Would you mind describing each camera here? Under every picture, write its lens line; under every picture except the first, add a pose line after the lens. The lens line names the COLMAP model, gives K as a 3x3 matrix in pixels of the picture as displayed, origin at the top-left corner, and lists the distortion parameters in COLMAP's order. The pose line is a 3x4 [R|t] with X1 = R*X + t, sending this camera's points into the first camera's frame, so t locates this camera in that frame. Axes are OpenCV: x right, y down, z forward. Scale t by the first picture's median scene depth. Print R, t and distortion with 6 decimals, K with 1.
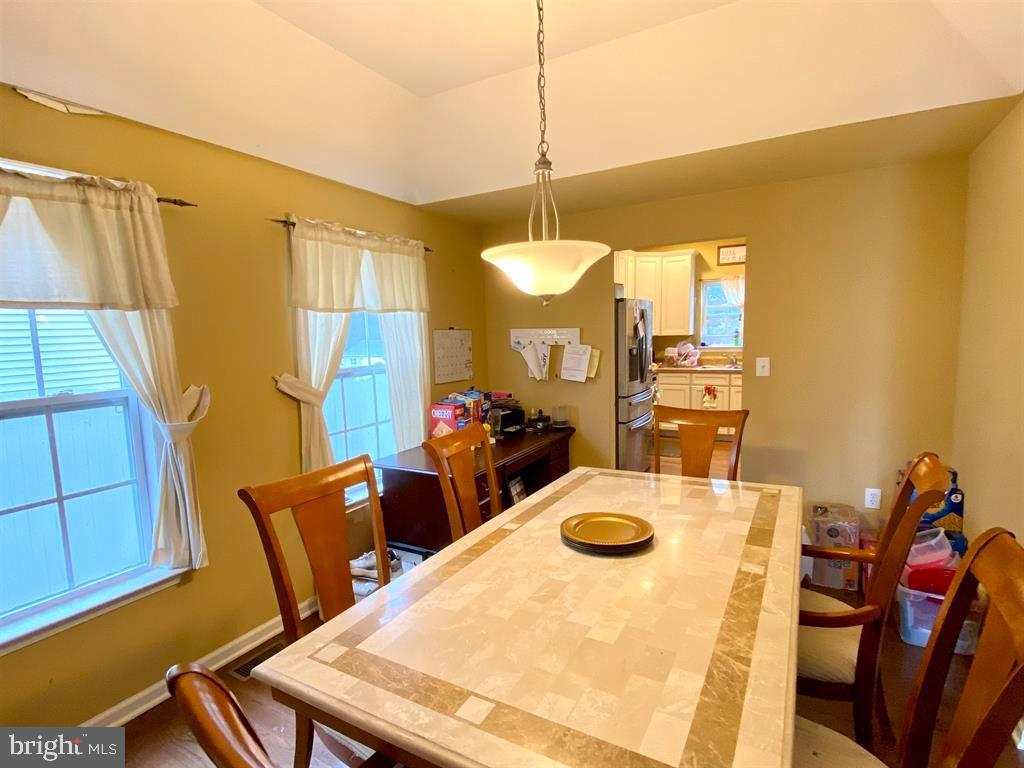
lens RADIAL K [[512.4, 0, 511.6], [0, 512.4, 388.2], [0, 0, 1]] dist [0.001434, -0.001506]
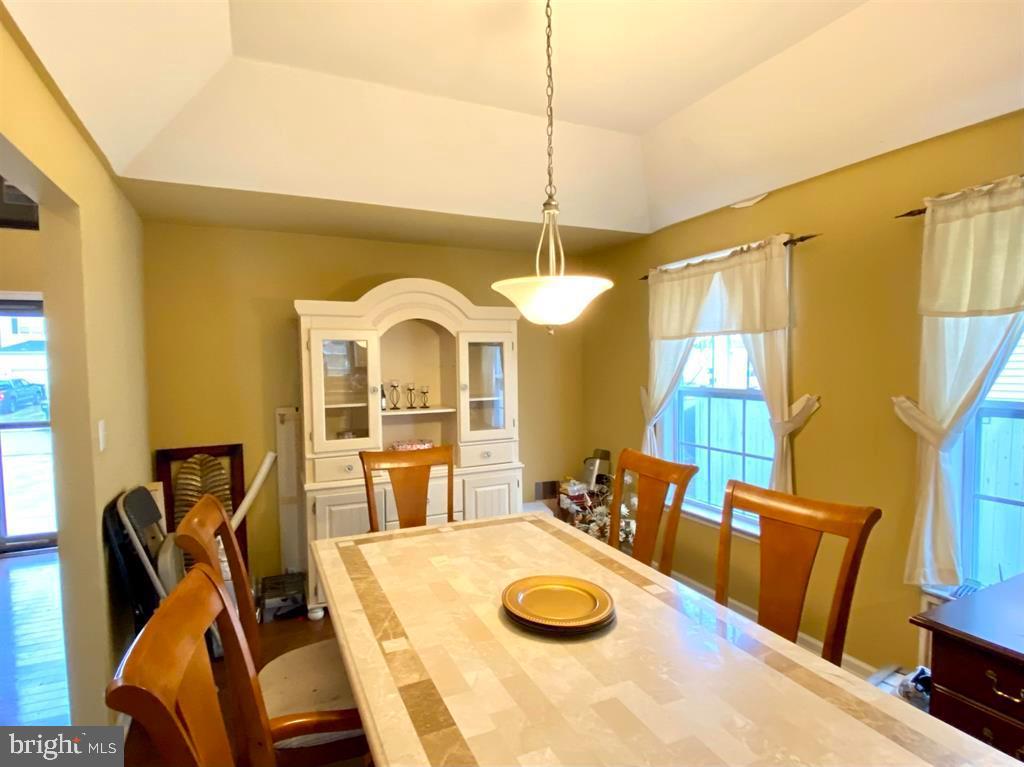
lens RADIAL K [[555.5, 0, 509.6], [0, 555.5, 387.3], [0, 0, 1]] dist [0.030607, -0.000439]
pose [[-0.578218, 0.078305, -0.812116, 1.010535], [-0.060593, 0.988513, 0.138455, -0.199571], [0.813629, 0.129266, -0.566831, 1.515923]]
